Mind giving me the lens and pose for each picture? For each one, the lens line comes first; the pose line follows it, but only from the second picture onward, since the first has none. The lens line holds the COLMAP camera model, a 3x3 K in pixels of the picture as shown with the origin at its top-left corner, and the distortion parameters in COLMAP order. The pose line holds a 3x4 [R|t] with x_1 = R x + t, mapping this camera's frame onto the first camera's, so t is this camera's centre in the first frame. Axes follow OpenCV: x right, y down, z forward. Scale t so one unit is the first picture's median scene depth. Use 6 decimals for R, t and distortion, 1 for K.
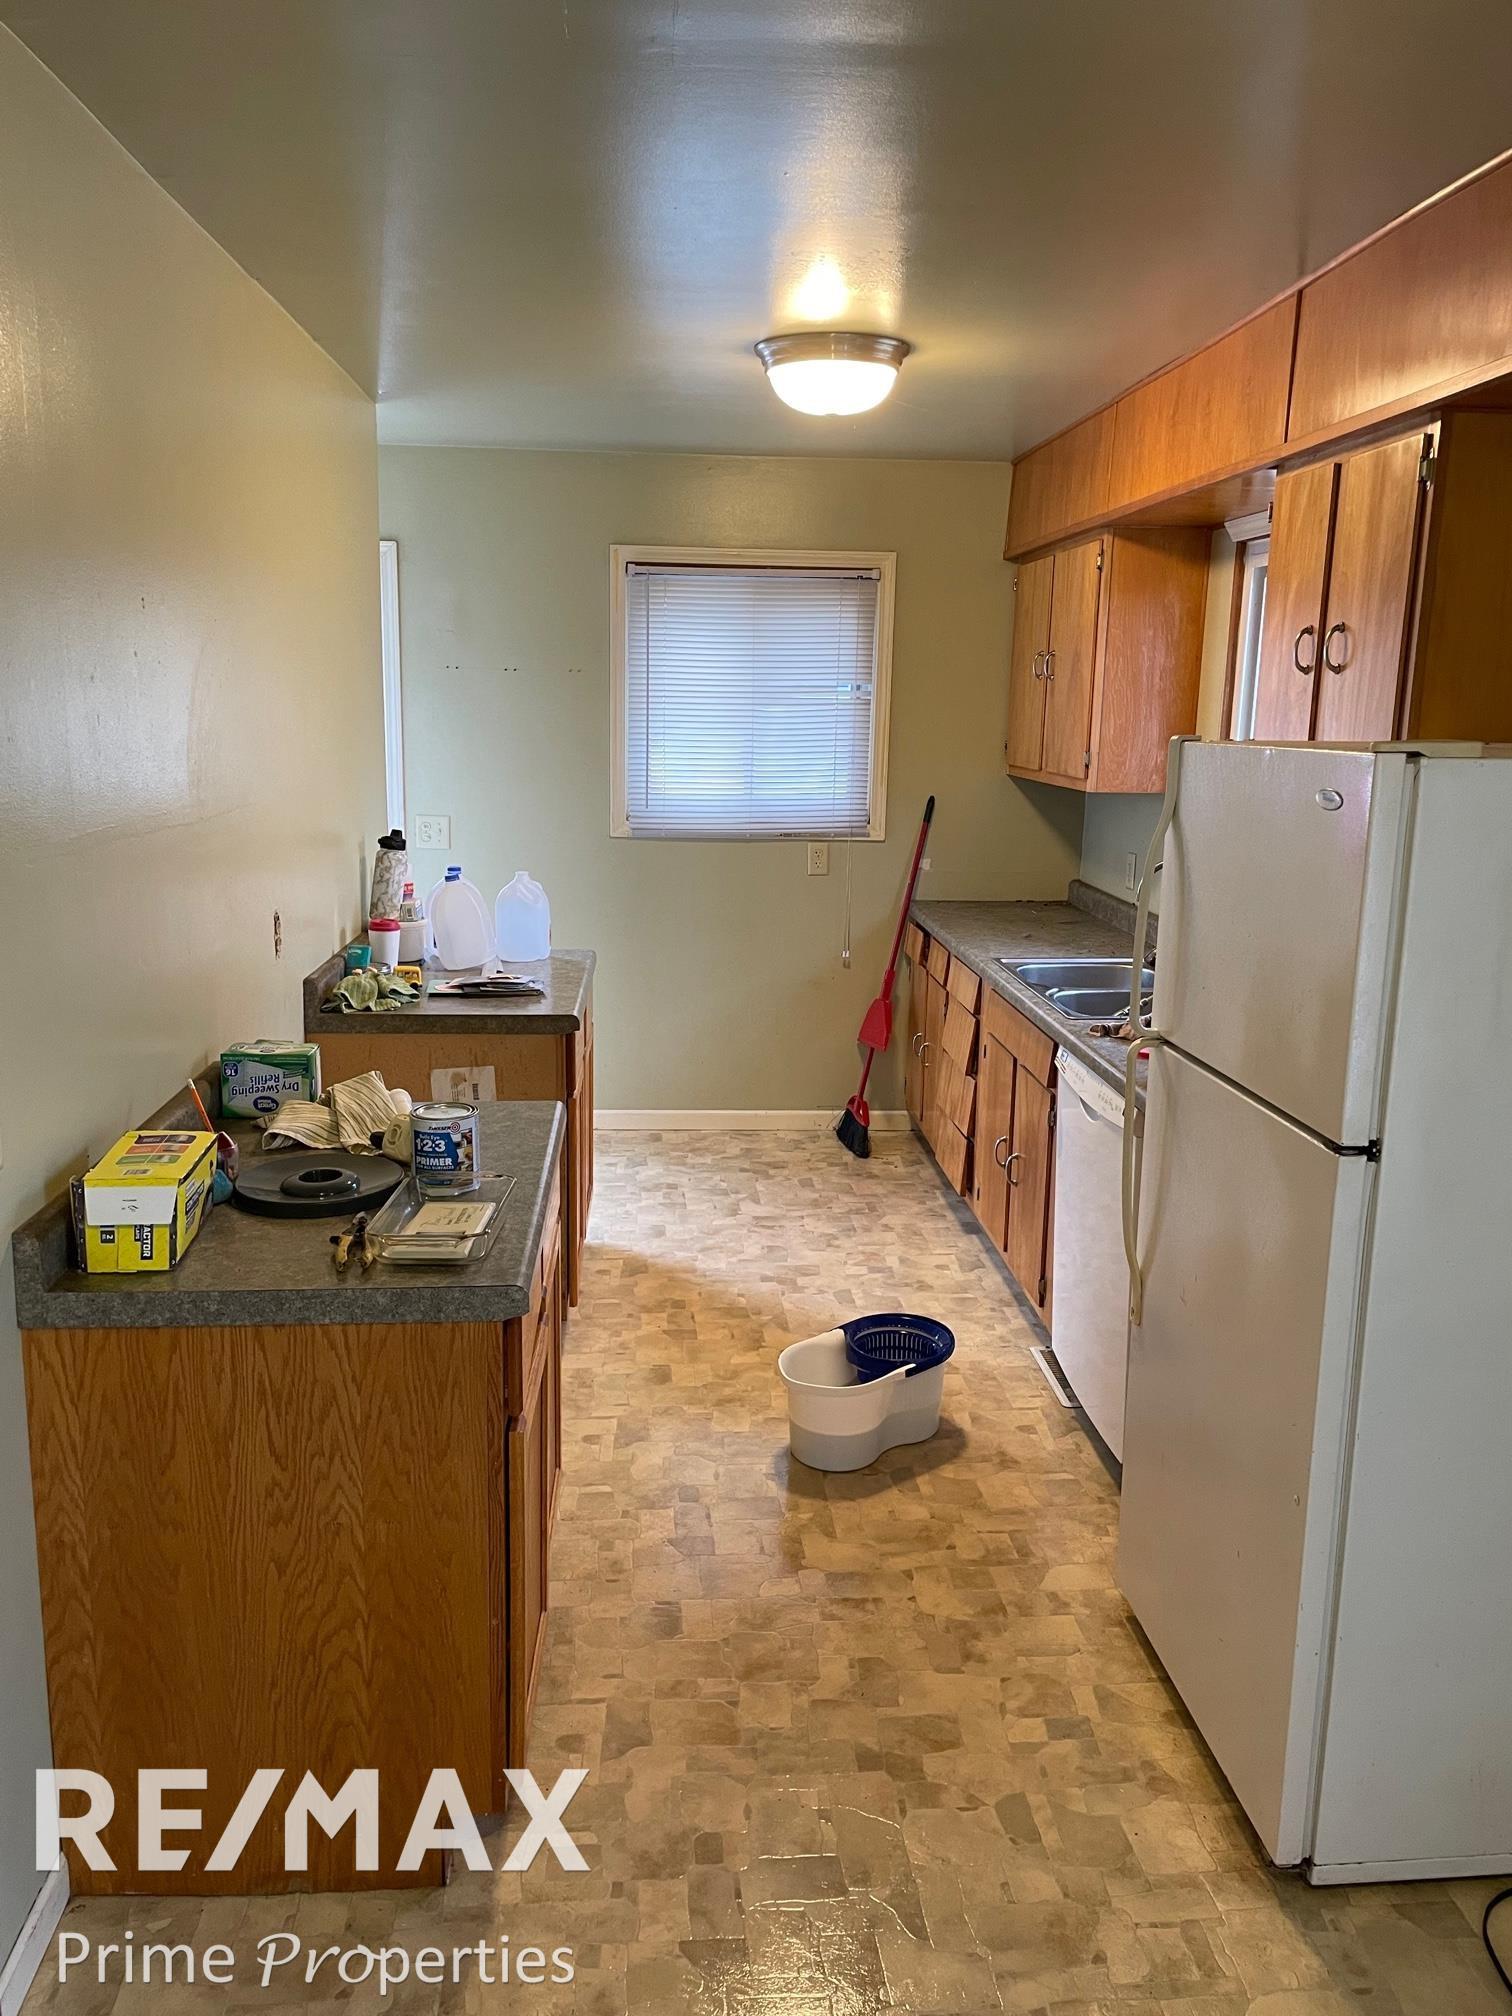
lens RADIAL K [[1513.6, 0, 756.0], [0, 1513.6, 1008.0], [0, 0, 1]] dist [0.077213, -0.086669]
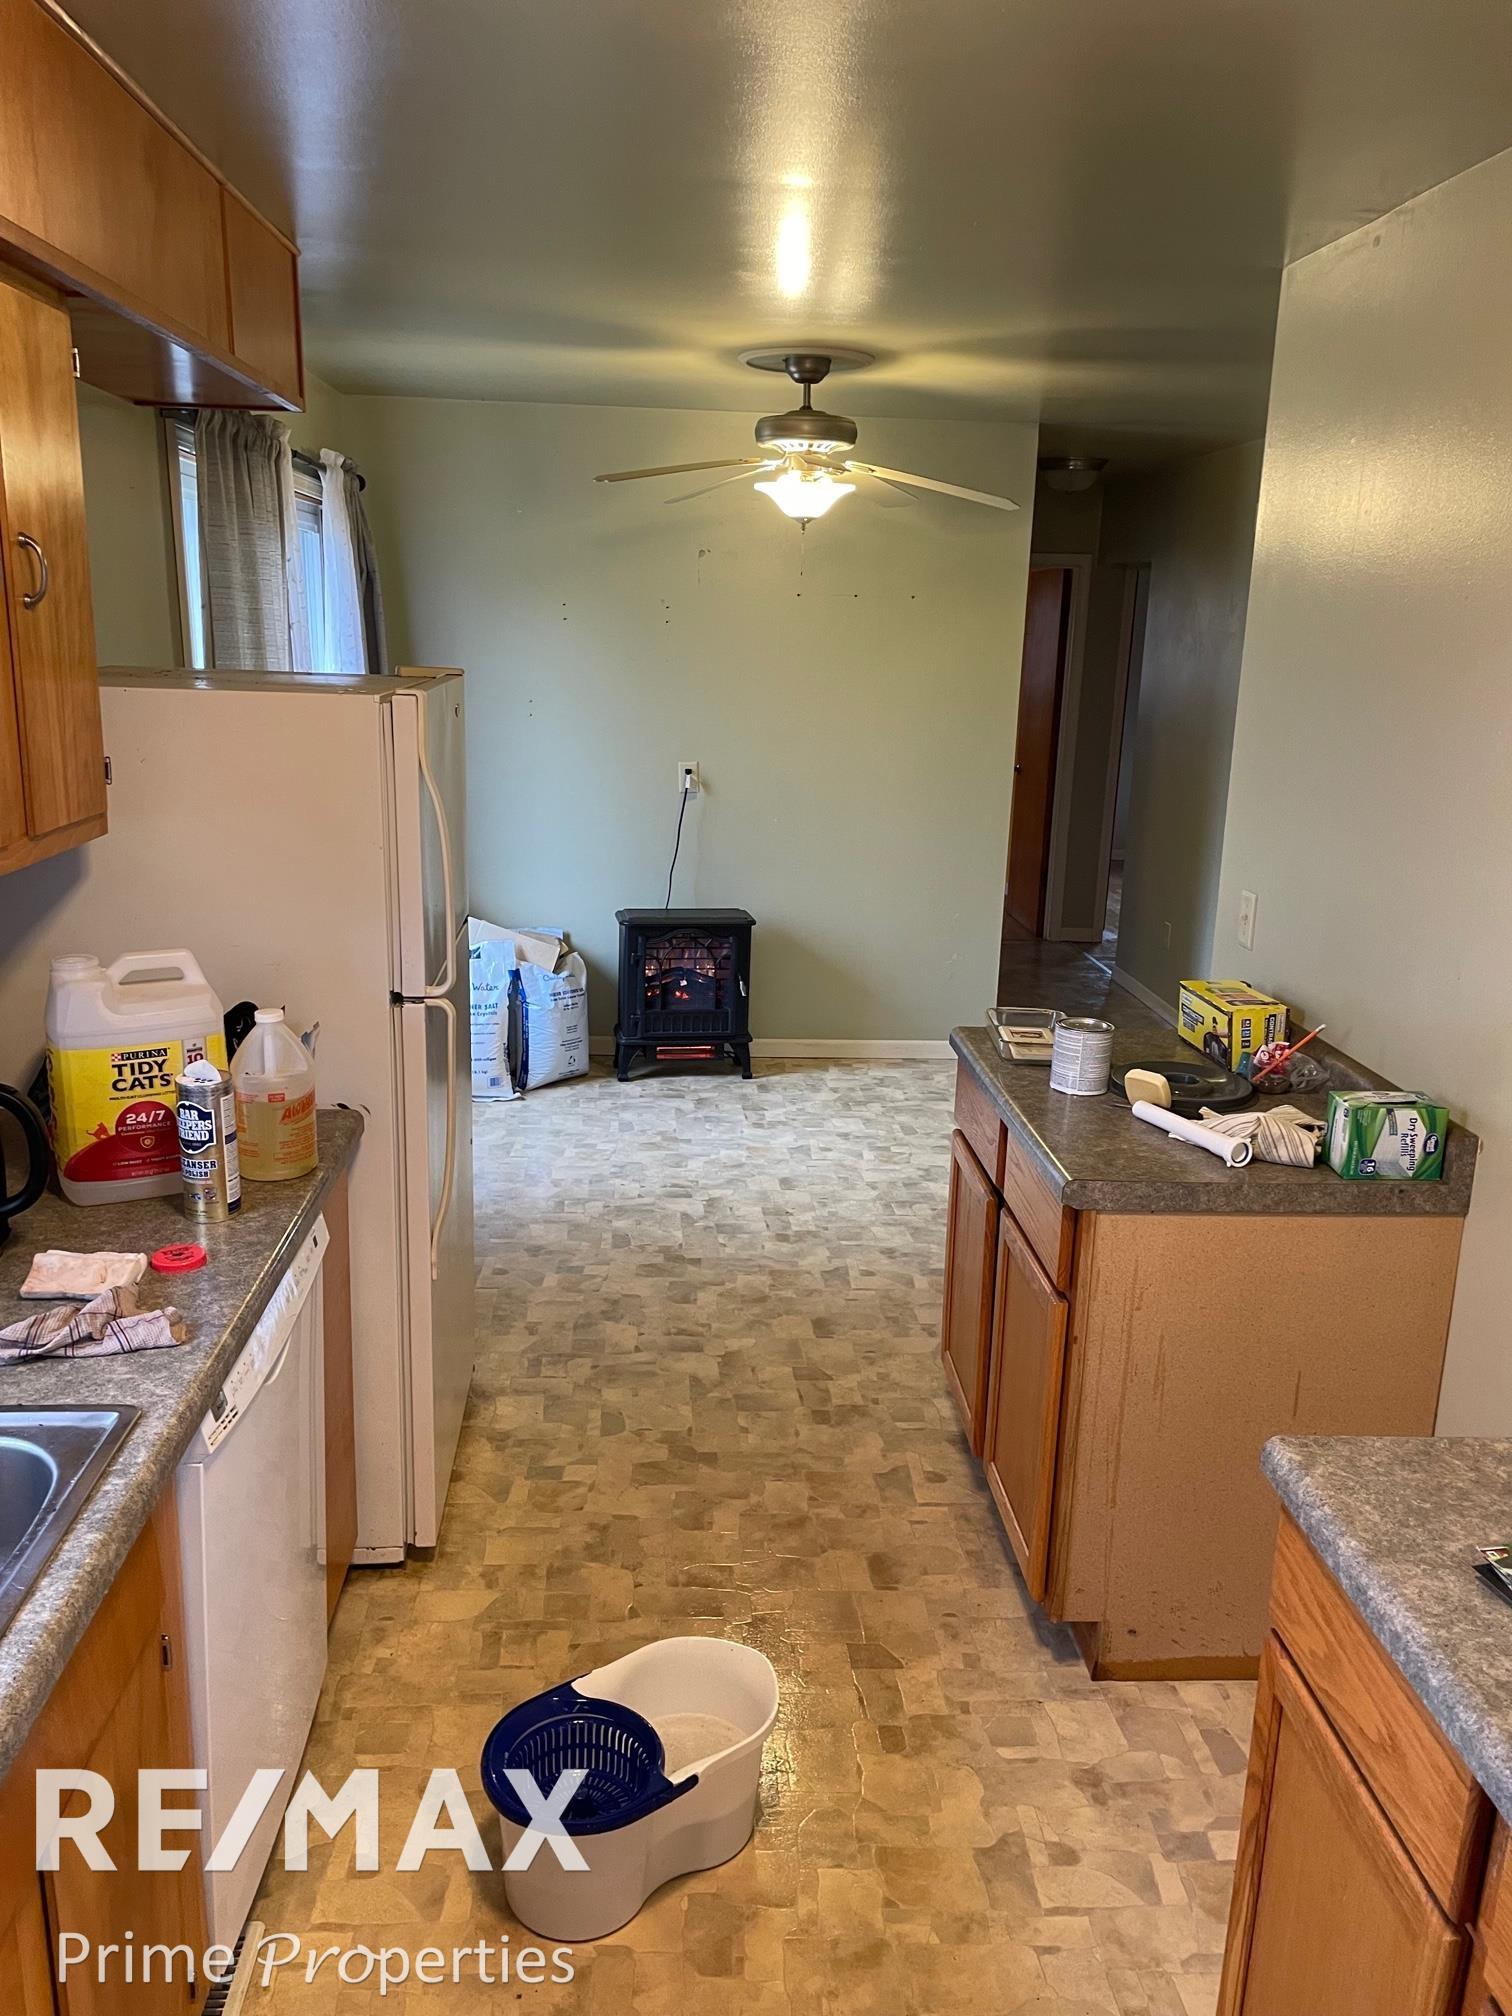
lens RADIAL K [[1513.6, 0, 756.0], [0, 1513.6, 1008.0], [0, 0, 1]] dist [0.077213, -0.086669]
pose [[-0.998979, -0.044404, -0.008341, 0.056310], [-0.043561, 0.897654, 0.438543, -0.415266], [-0.011986, 0.438459, -0.898671, 1.887993]]
